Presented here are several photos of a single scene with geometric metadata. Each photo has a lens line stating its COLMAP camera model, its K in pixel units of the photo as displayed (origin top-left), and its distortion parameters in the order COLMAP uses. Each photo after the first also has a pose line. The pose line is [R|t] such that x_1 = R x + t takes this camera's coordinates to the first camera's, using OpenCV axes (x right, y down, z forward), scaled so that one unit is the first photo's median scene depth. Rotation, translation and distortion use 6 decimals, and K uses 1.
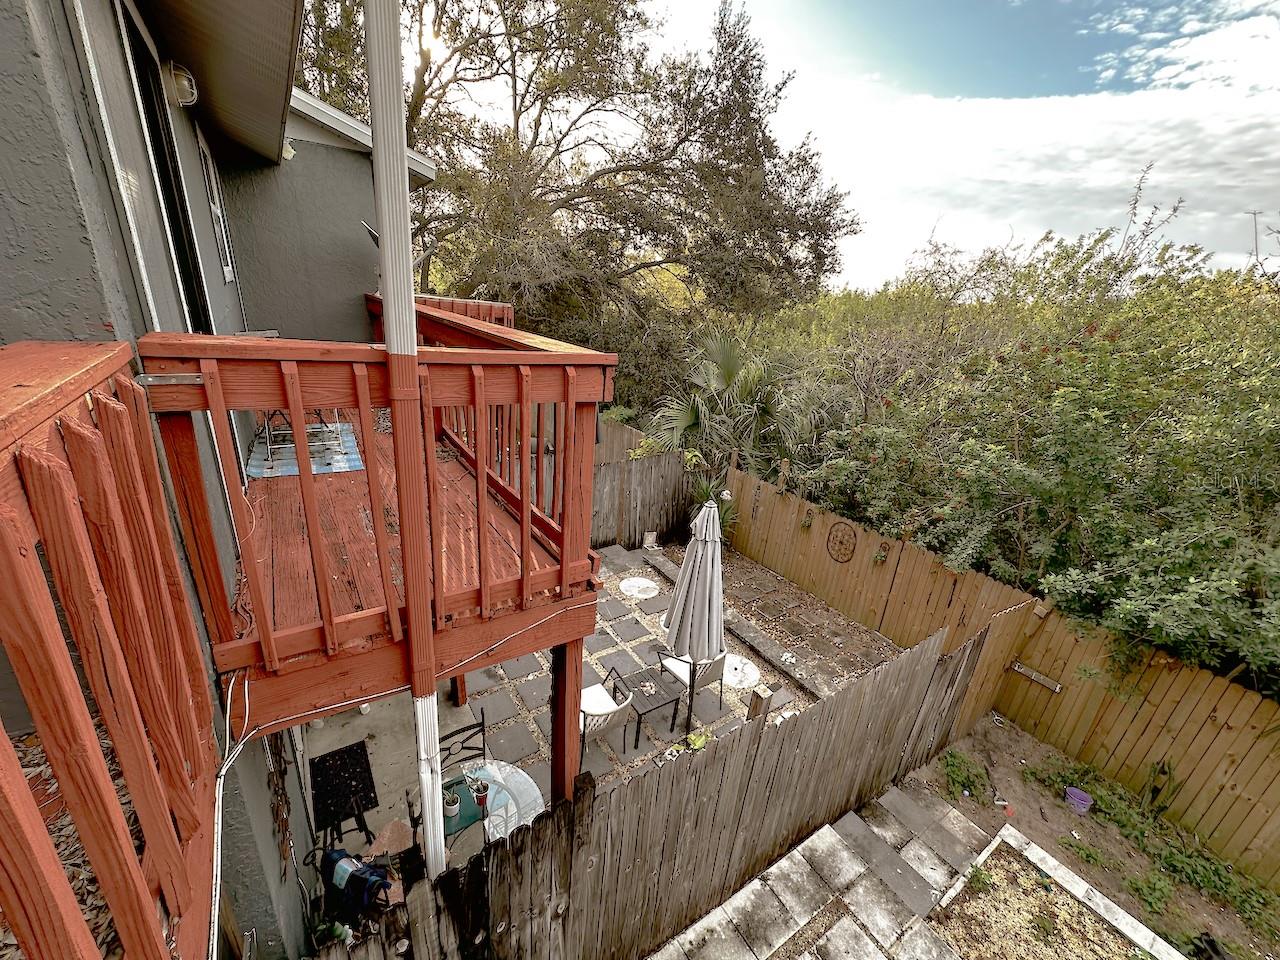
lens RADIAL K [[505.9, 0, 640.0], [0, 505.9, 480.0], [0, 0, 1]] dist [-0.000450, -0.000025]
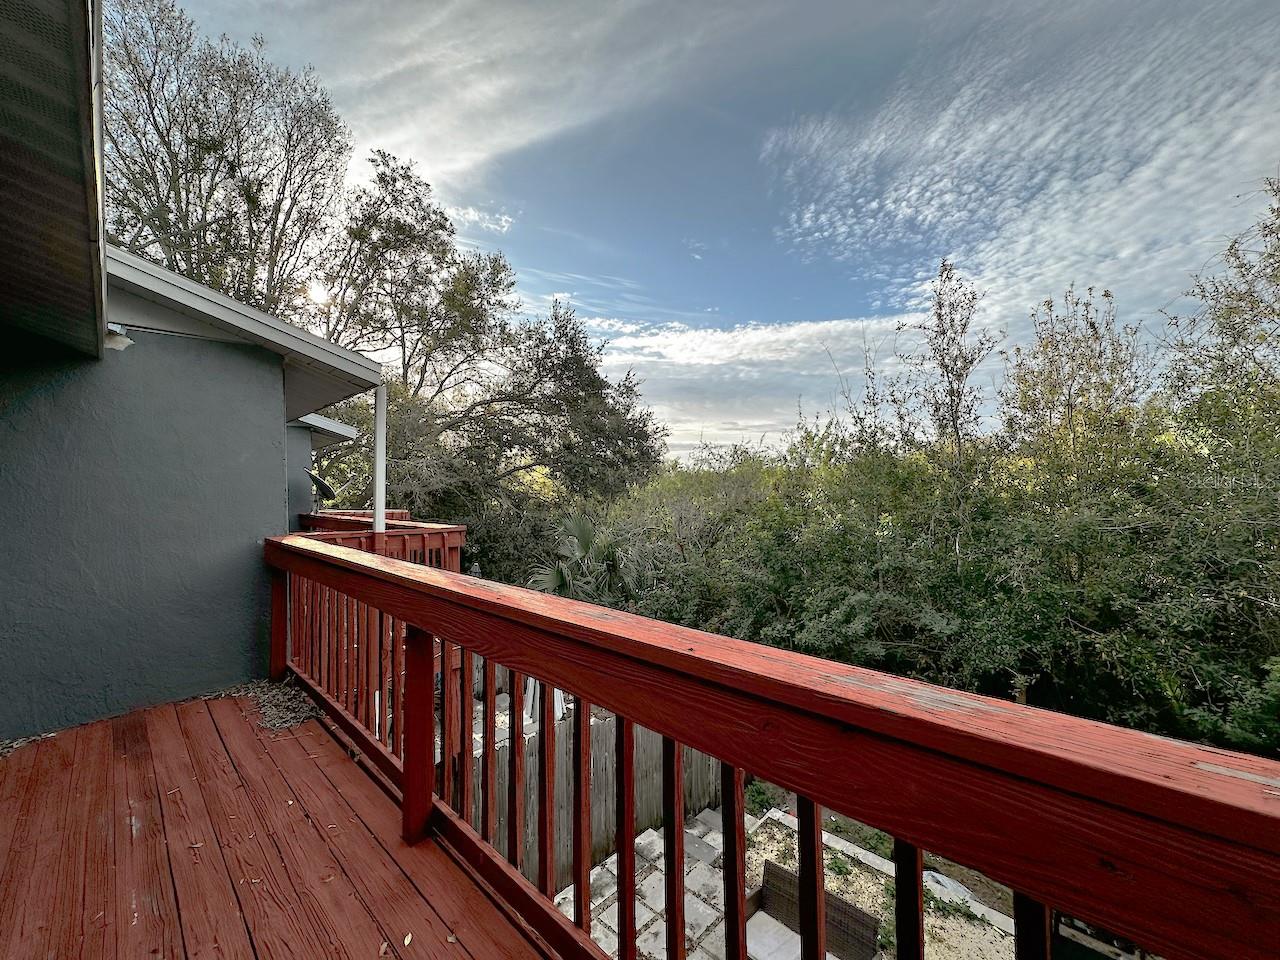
lens RADIAL K [[514.1, 0, 641.8], [0, 514.1, 484.0], [0, 0, 1]] dist [-0.000782, -0.000121]
pose [[0.973314, -0.093489, 0.209569, 0.046050], [0.159190, 0.932850, -0.323186, 0.081284], [-0.165282, 0.347923, 0.922839, -0.243676]]
